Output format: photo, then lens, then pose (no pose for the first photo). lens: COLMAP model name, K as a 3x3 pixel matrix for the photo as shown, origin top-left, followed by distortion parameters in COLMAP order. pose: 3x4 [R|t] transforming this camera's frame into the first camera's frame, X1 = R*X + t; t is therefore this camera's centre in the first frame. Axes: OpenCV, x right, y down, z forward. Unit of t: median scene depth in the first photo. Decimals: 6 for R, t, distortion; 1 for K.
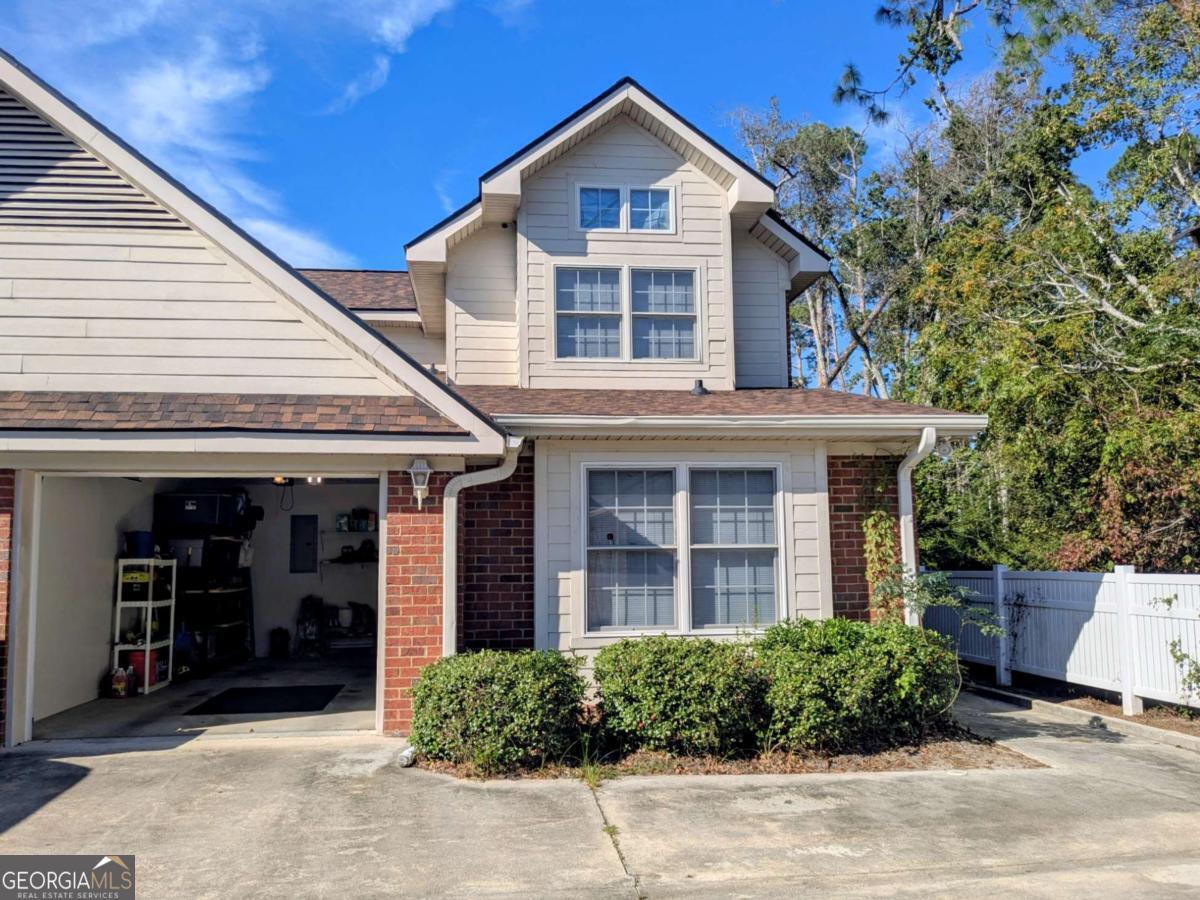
lens RADIAL K [[1006.0, 0, 600.0], [0, 1006.0, 450.0], [0, 0, 1]] dist [-0.002870, -0.005639]
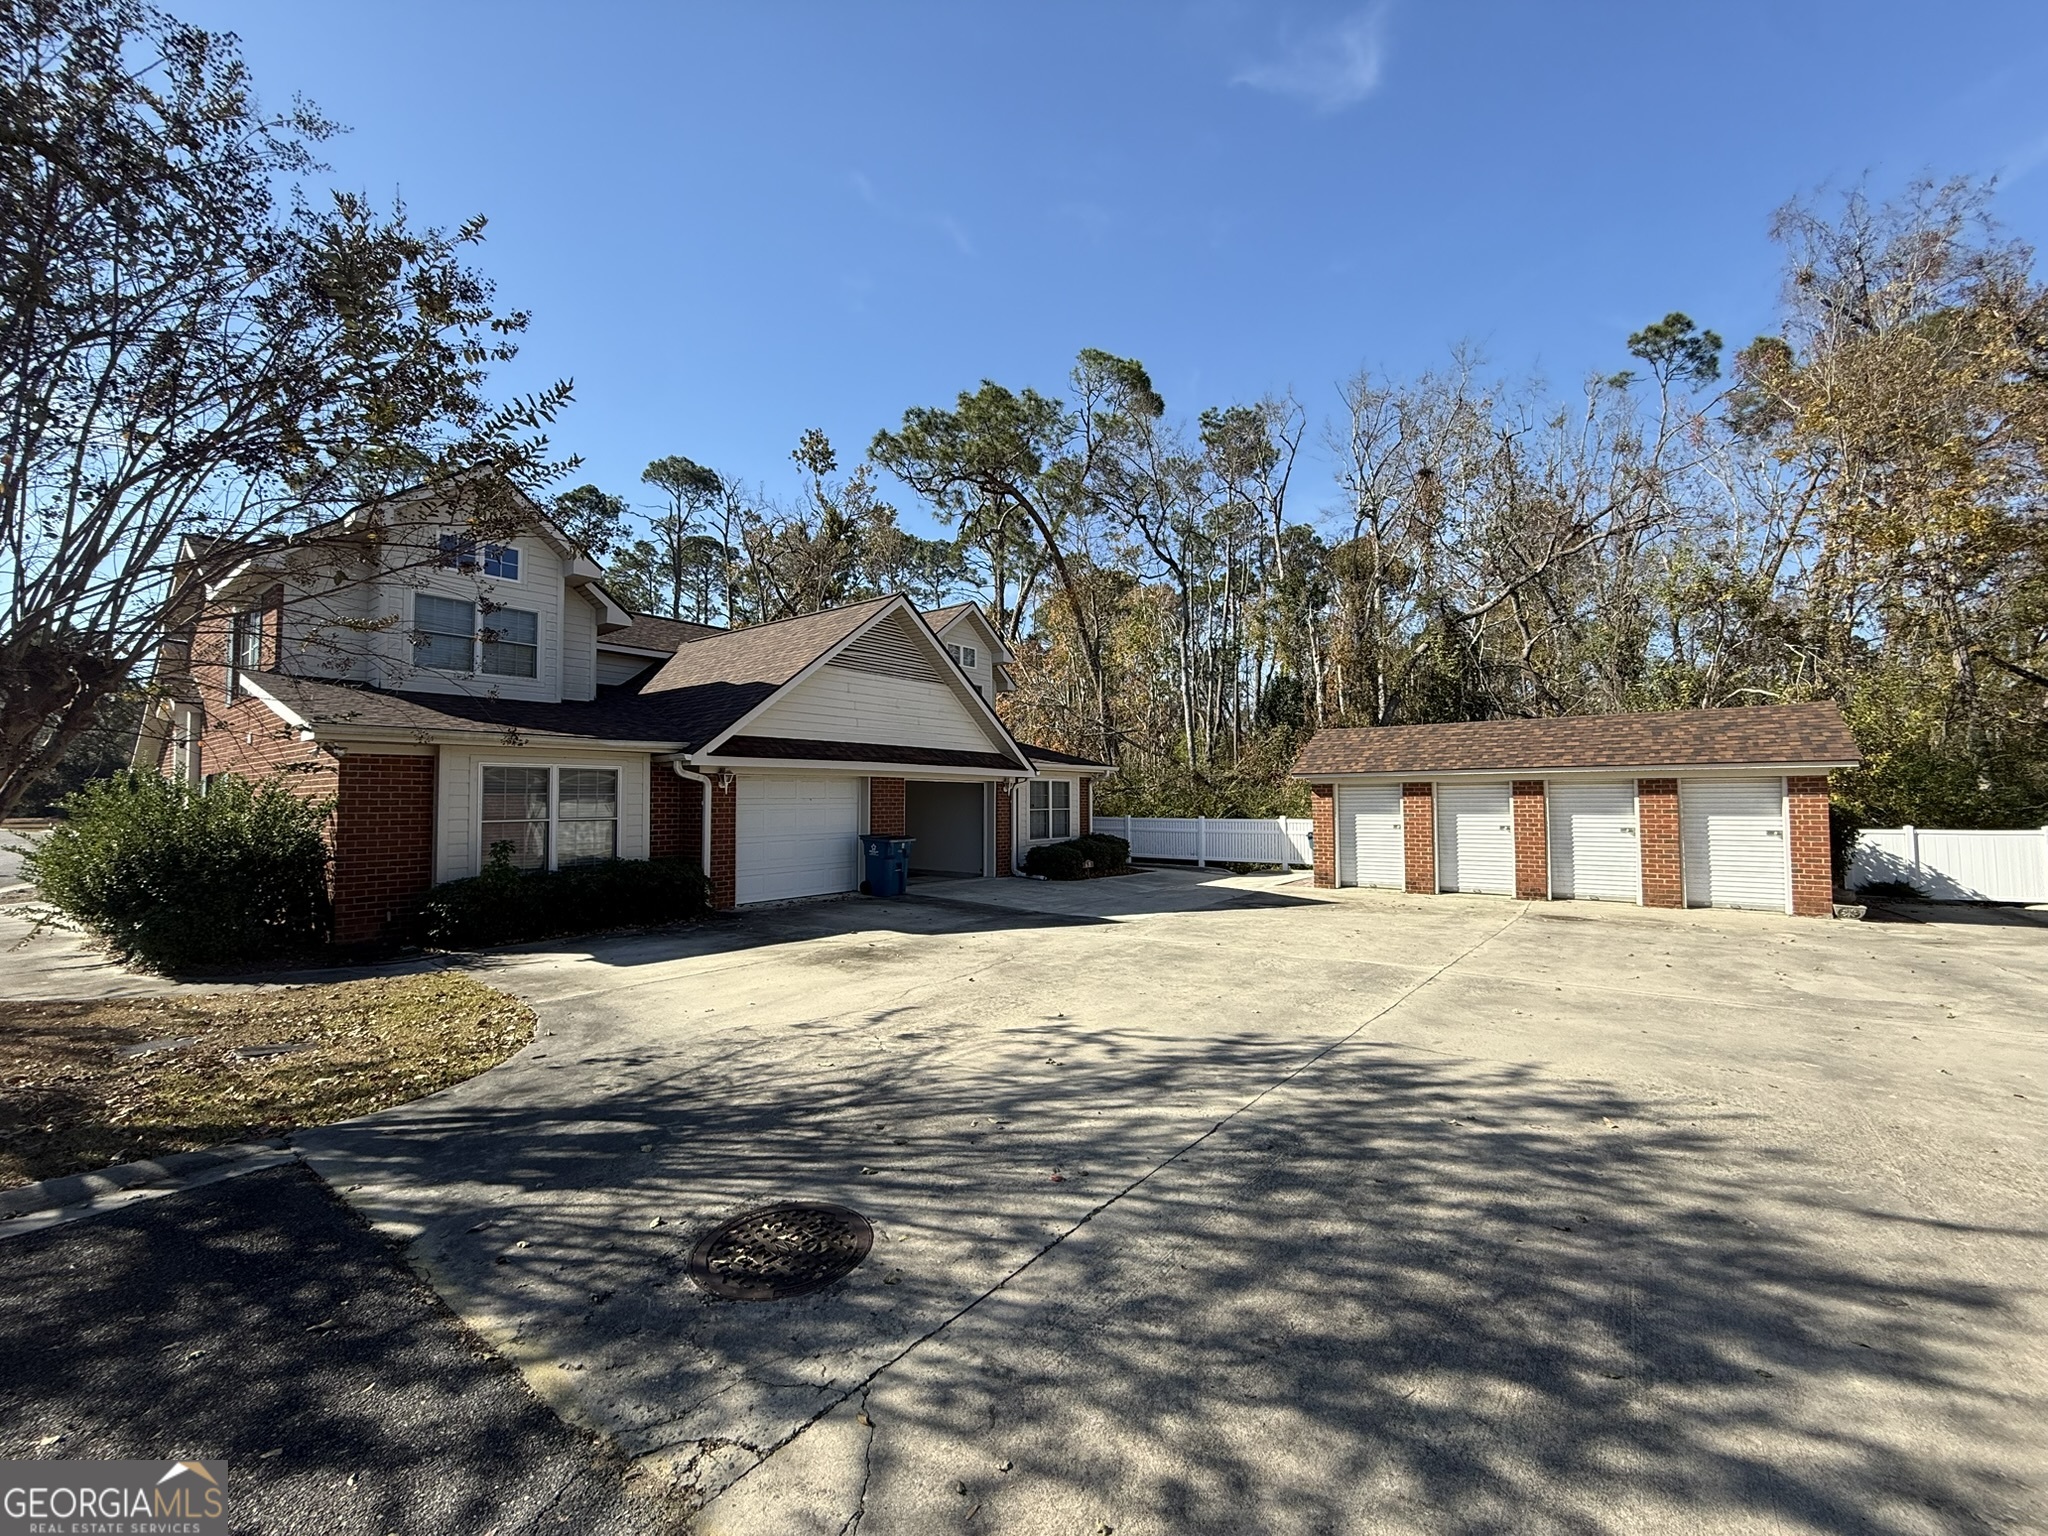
lens RADIAL K [[826.7, 0, 1025.0], [0, 826.7, 771.8], [0, 0, 1]] dist [-0.002514, -0.000219]
pose [[0.711850, 0.036578, 0.701378, -1.340350], [-0.086550, 0.995600, 0.035920, -0.070479], [-0.696978, -0.086275, 0.711884, -0.490706]]
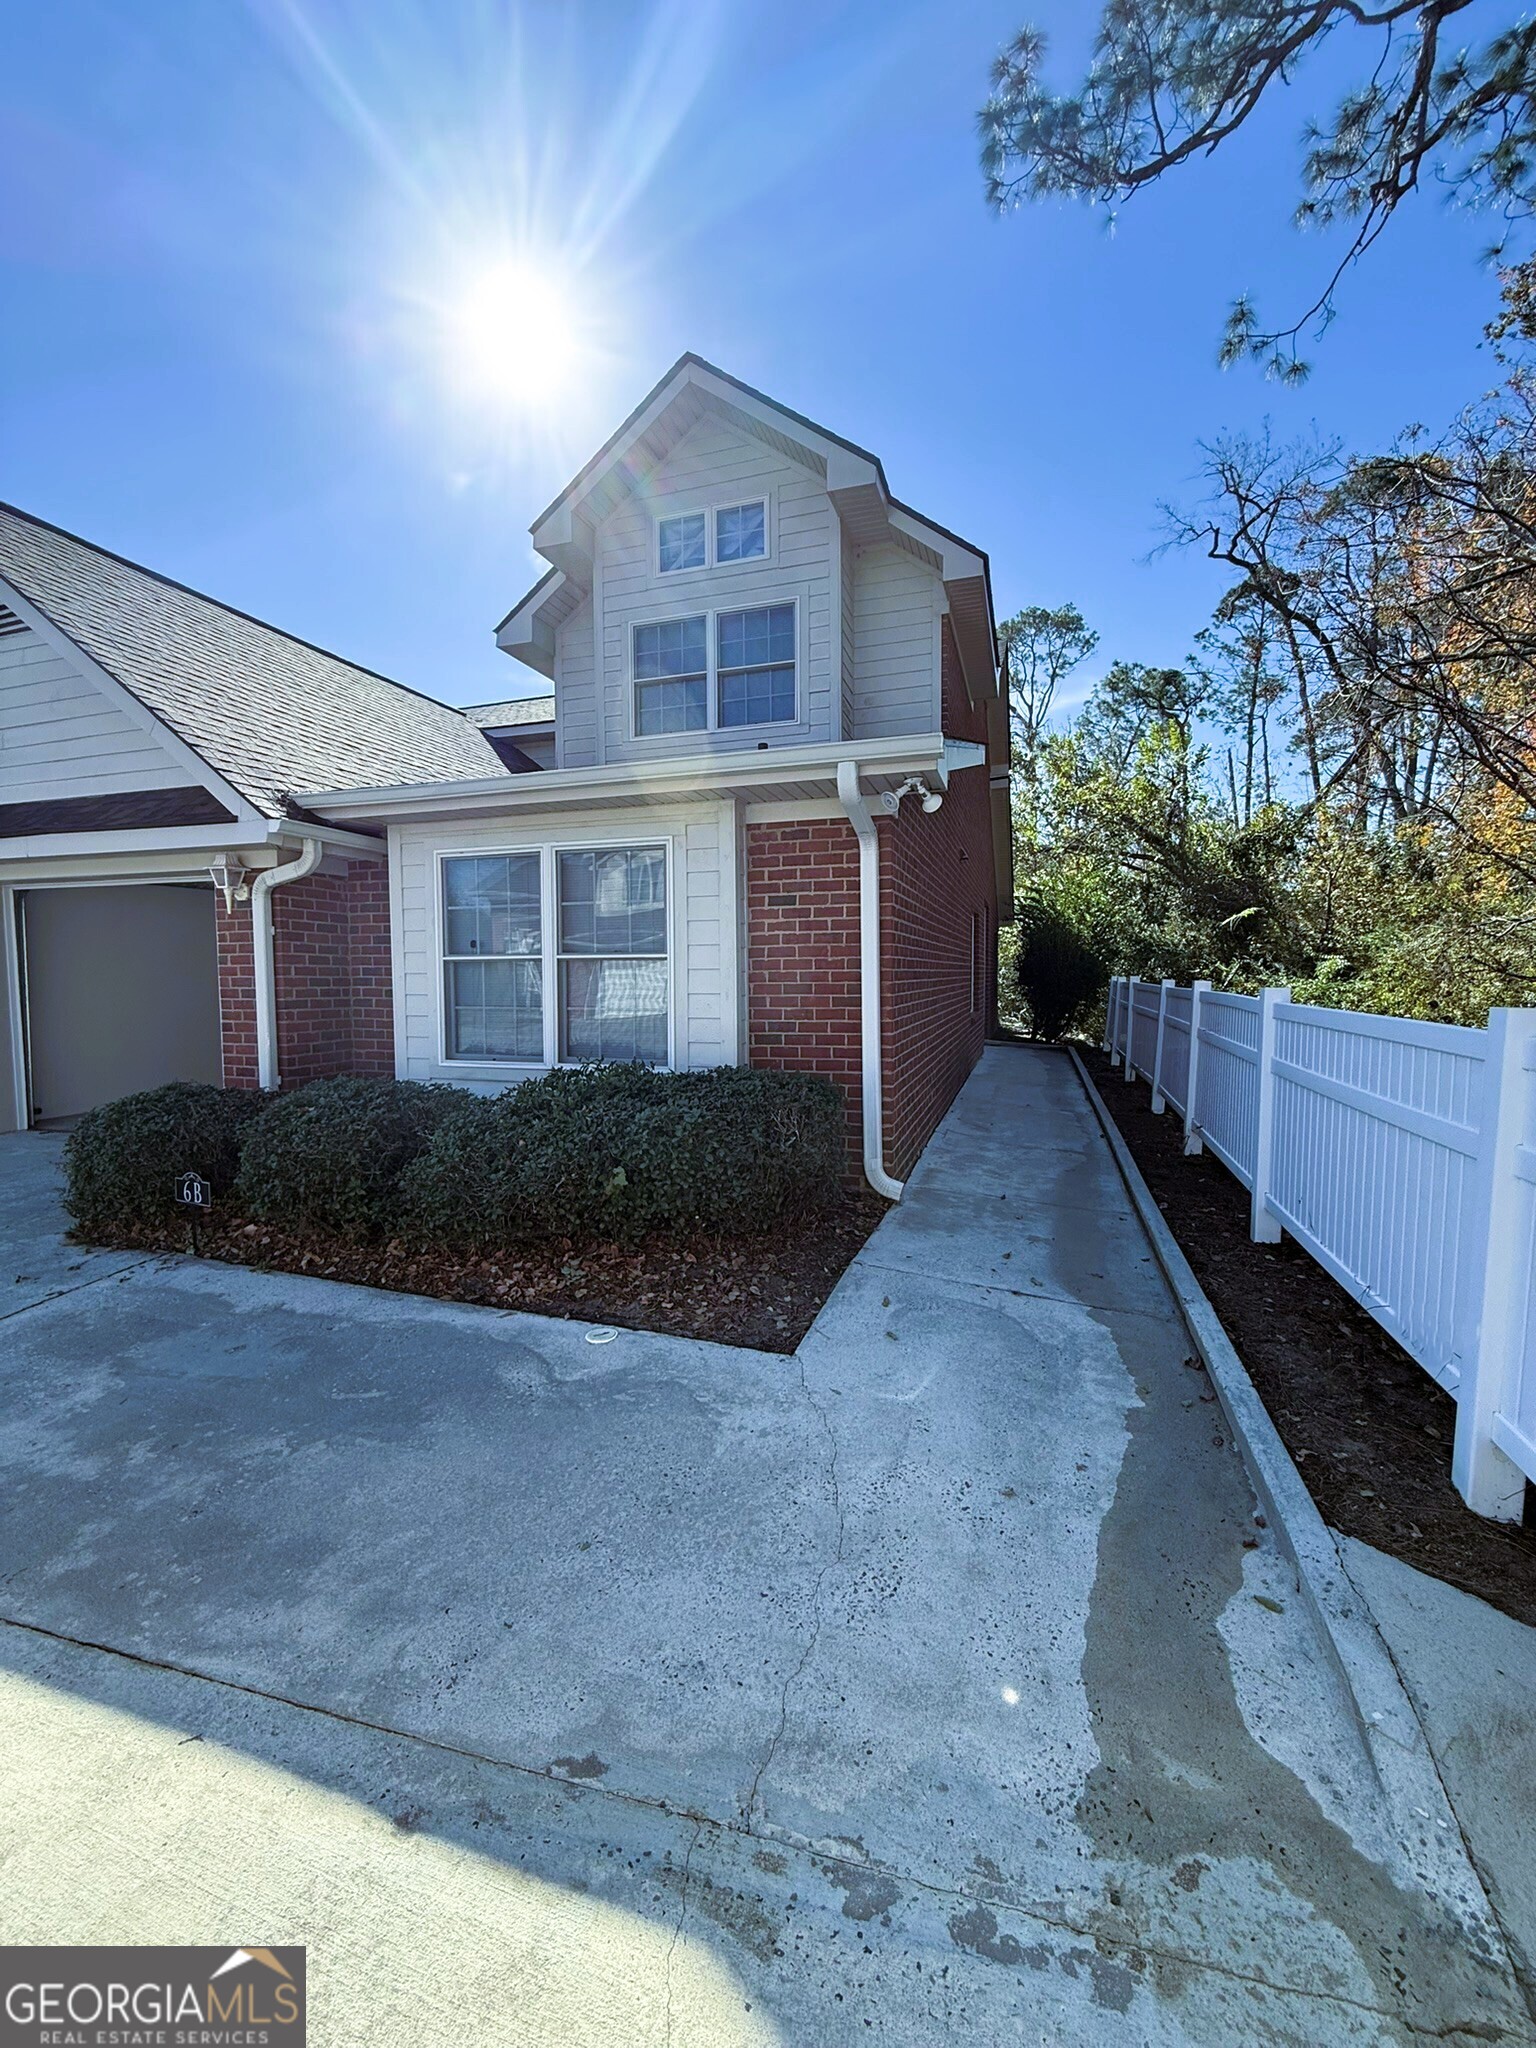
lens RADIAL K [[826.7, 0, 761.5], [0, 826.7, 1029.2], [0, 0, 1]] dist [-0.002514, -0.000219]
pose [[0.898843, 0.040190, -0.436423, 0.416953], [0.040476, 0.983918, 0.173973, 0.039822], [0.436397, -0.174040, 0.882762, 0.422979]]
